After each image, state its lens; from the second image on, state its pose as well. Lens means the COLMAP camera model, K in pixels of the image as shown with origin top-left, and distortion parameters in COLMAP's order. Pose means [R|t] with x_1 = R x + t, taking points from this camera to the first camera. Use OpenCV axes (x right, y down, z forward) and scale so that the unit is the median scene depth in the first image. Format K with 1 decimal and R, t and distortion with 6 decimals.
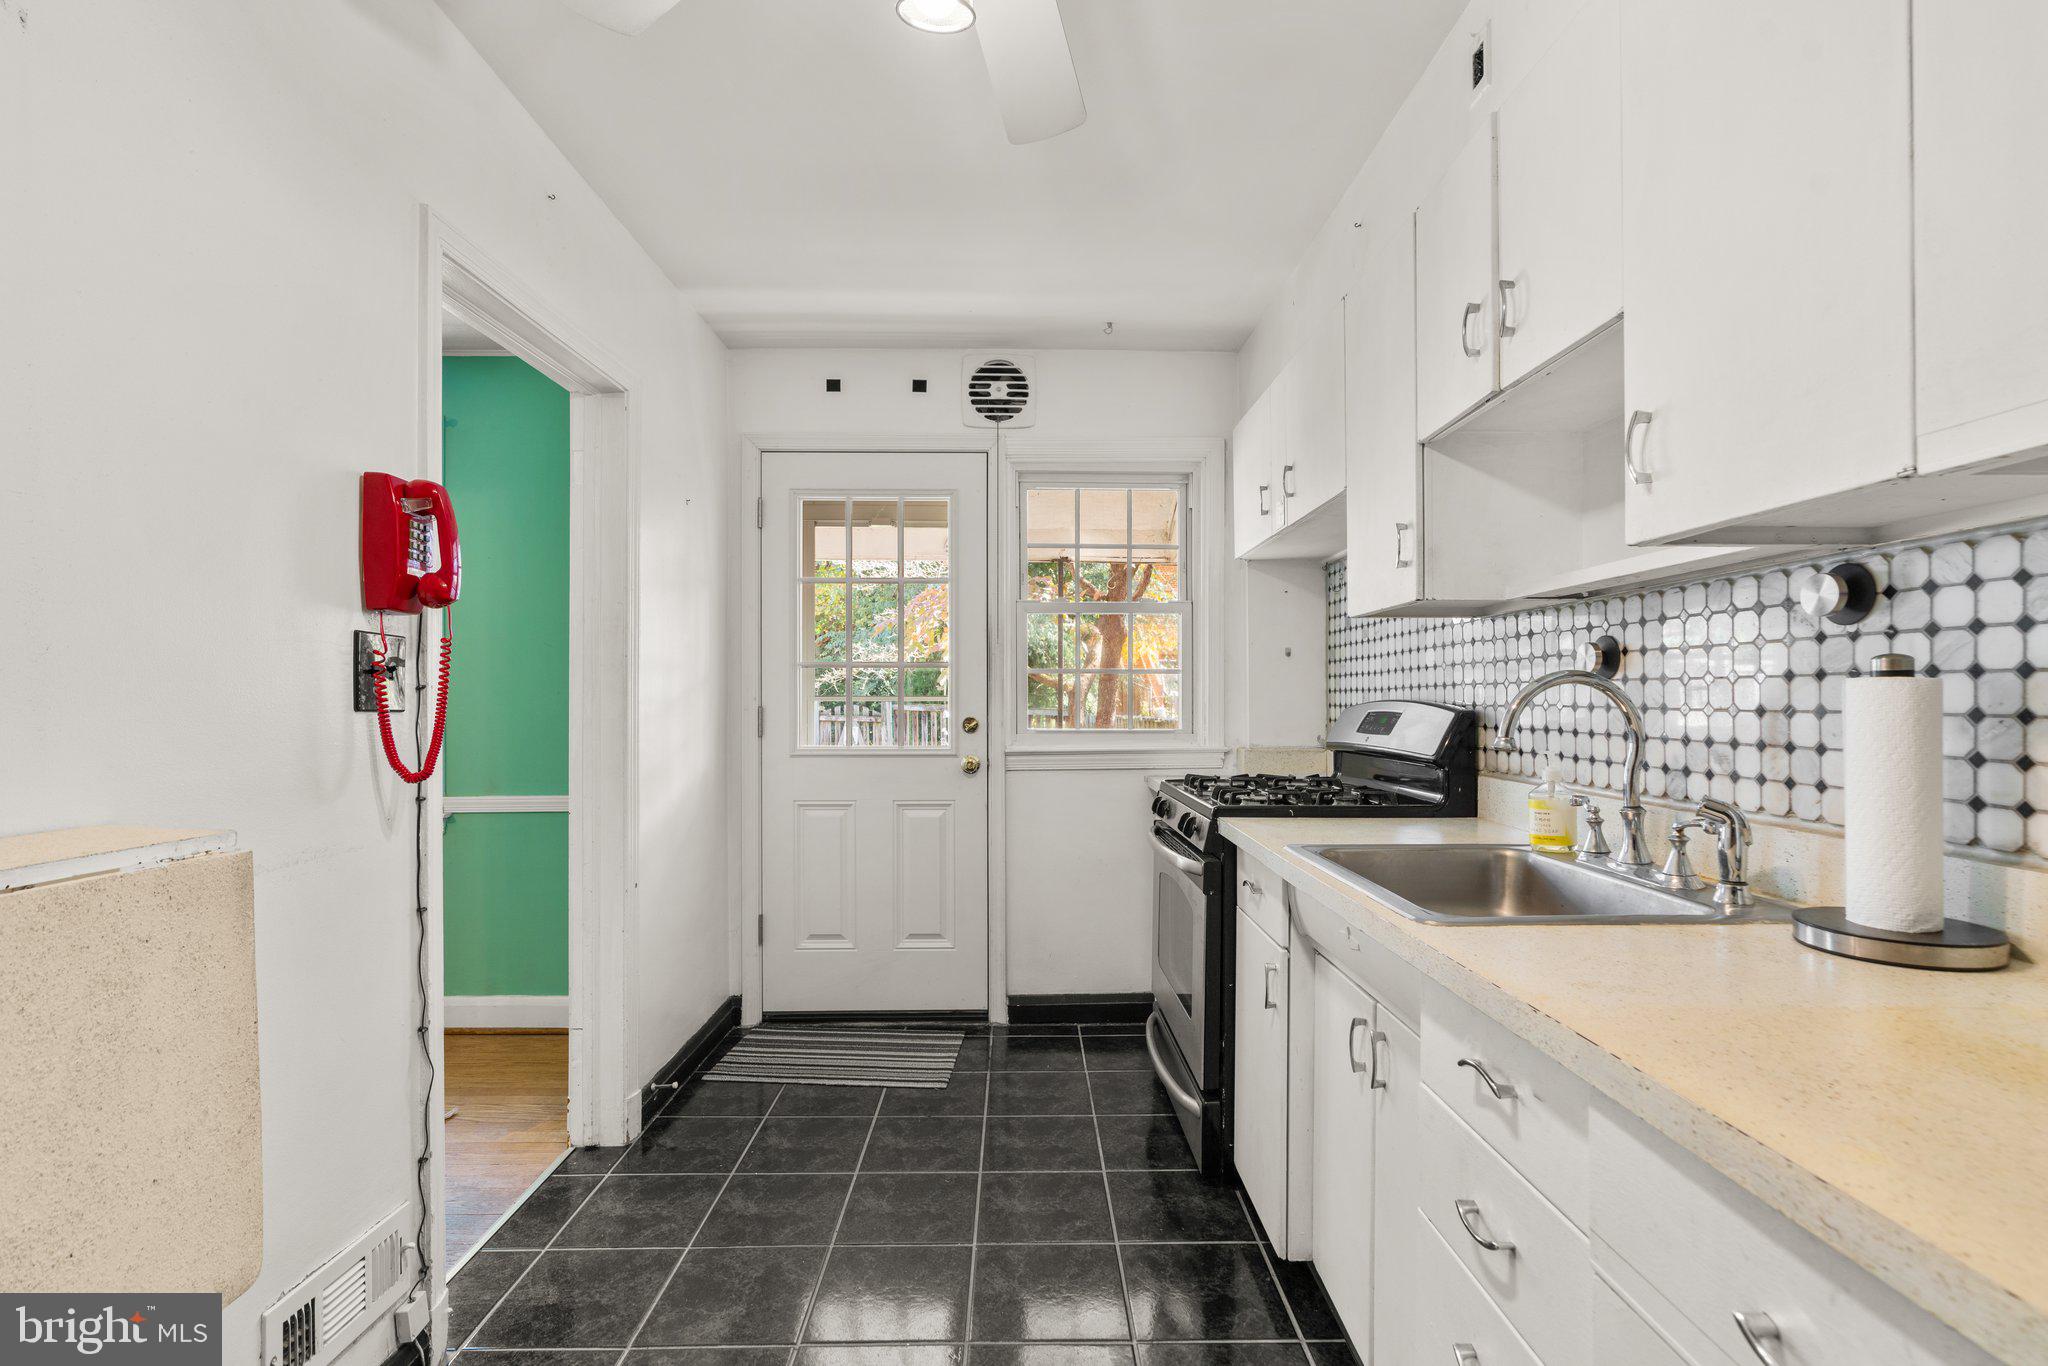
lens RADIAL K [[931.1, 0, 1029.6], [0, 931.1, 709.1], [0, 0, 1]] dist [-0.011916, 0.007506]
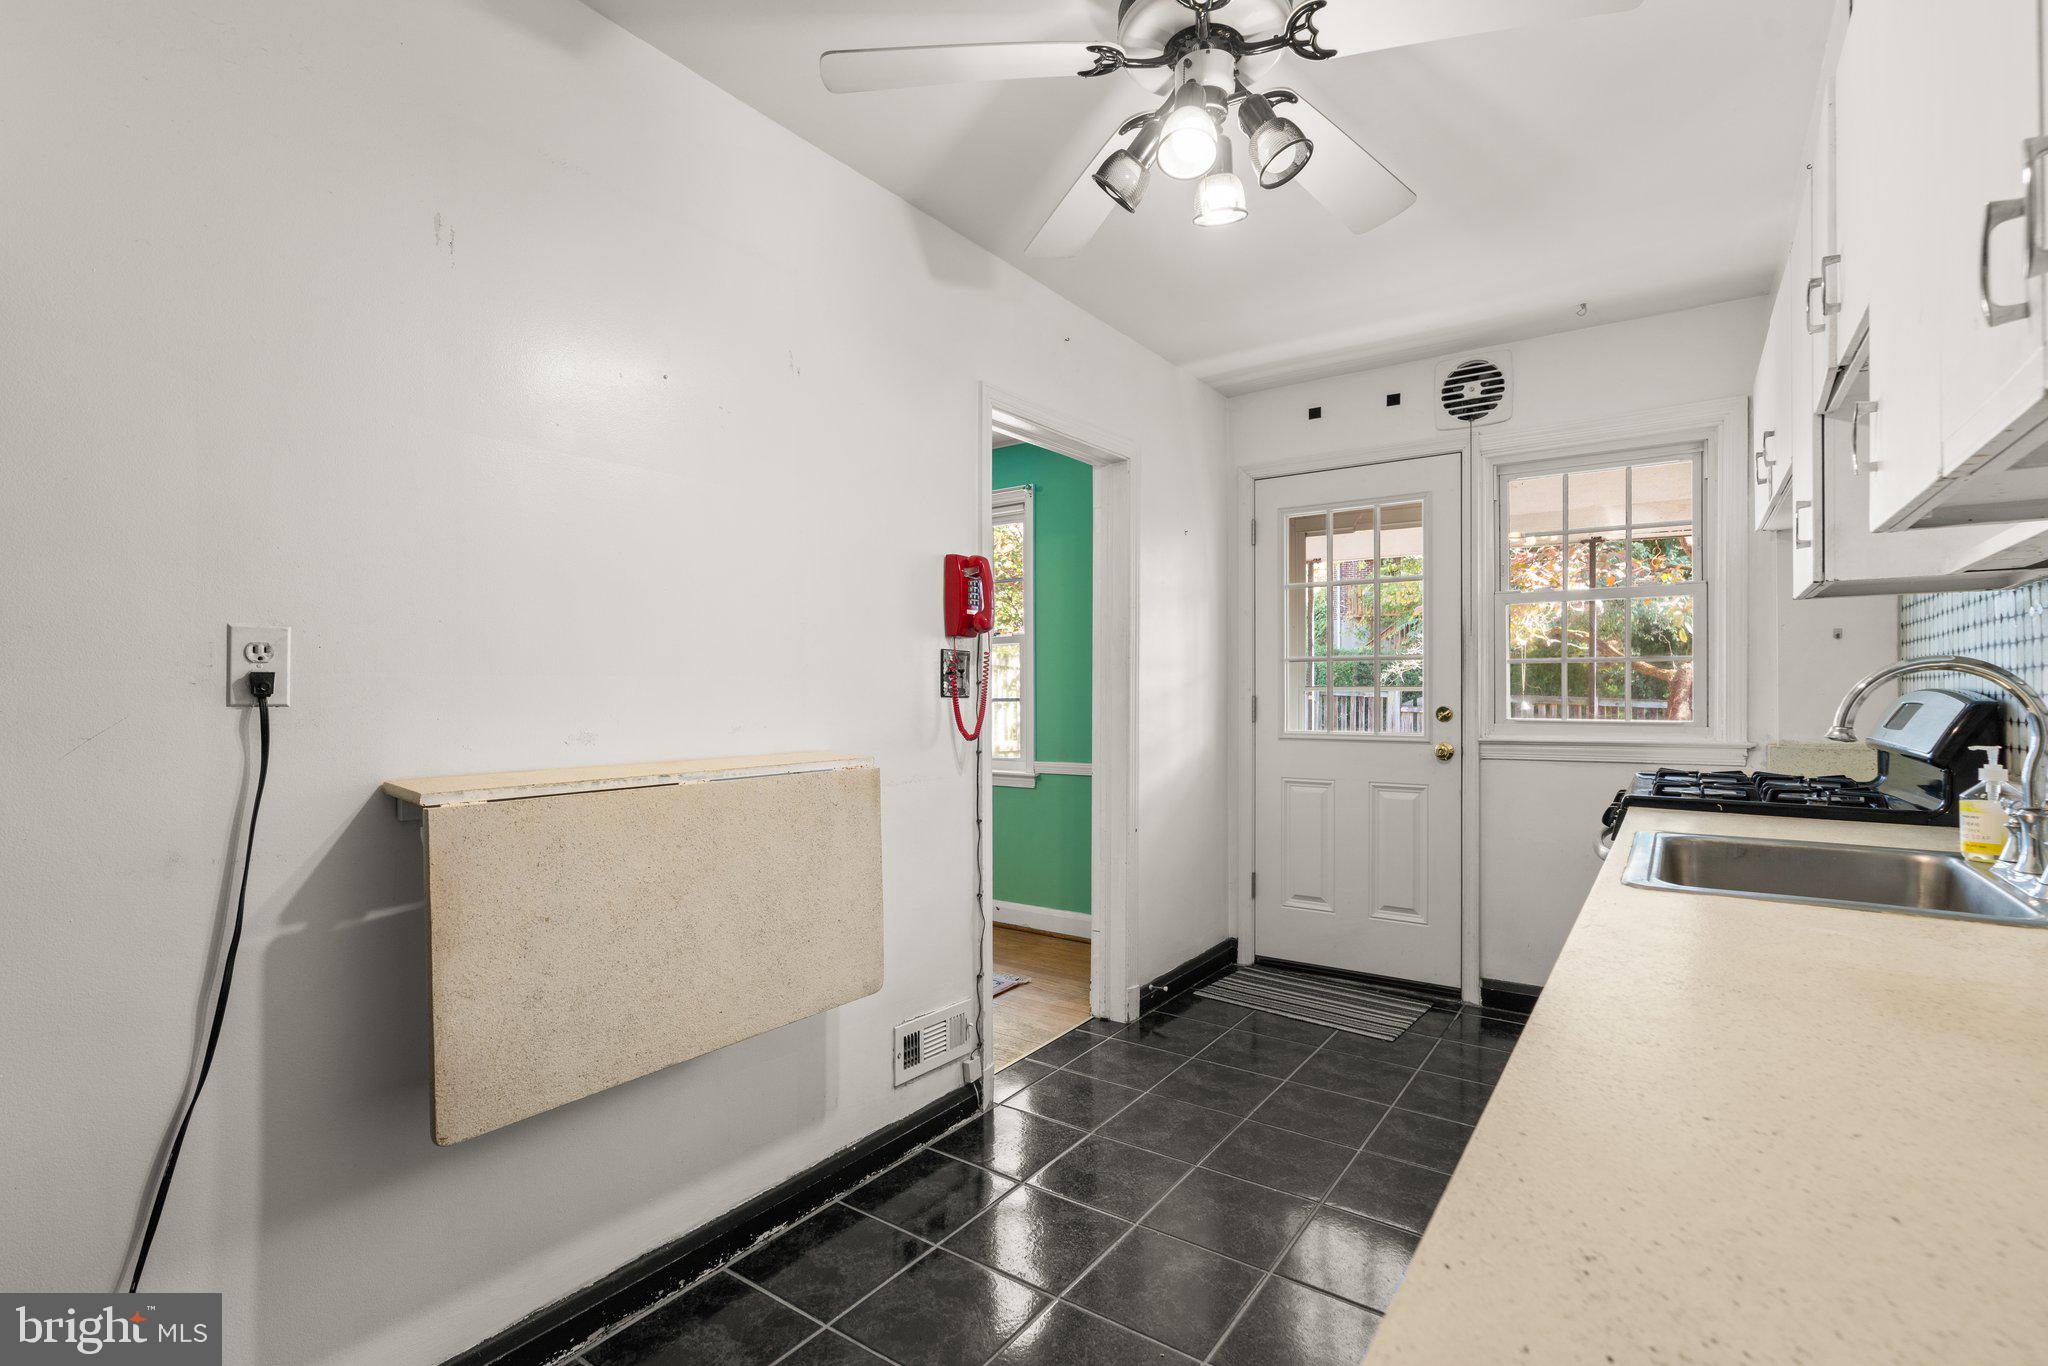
lens RADIAL K [[931.1, 0, 1029.6], [0, 931.1, 709.1], [0, 0, 1]] dist [-0.011916, 0.007506]
pose [[0.807398, 0.010241, -0.589918, 0.186359], [-0.004800, 0.999930, 0.010790, 0.002539], [0.589988, -0.005881, 0.807391, -0.127726]]
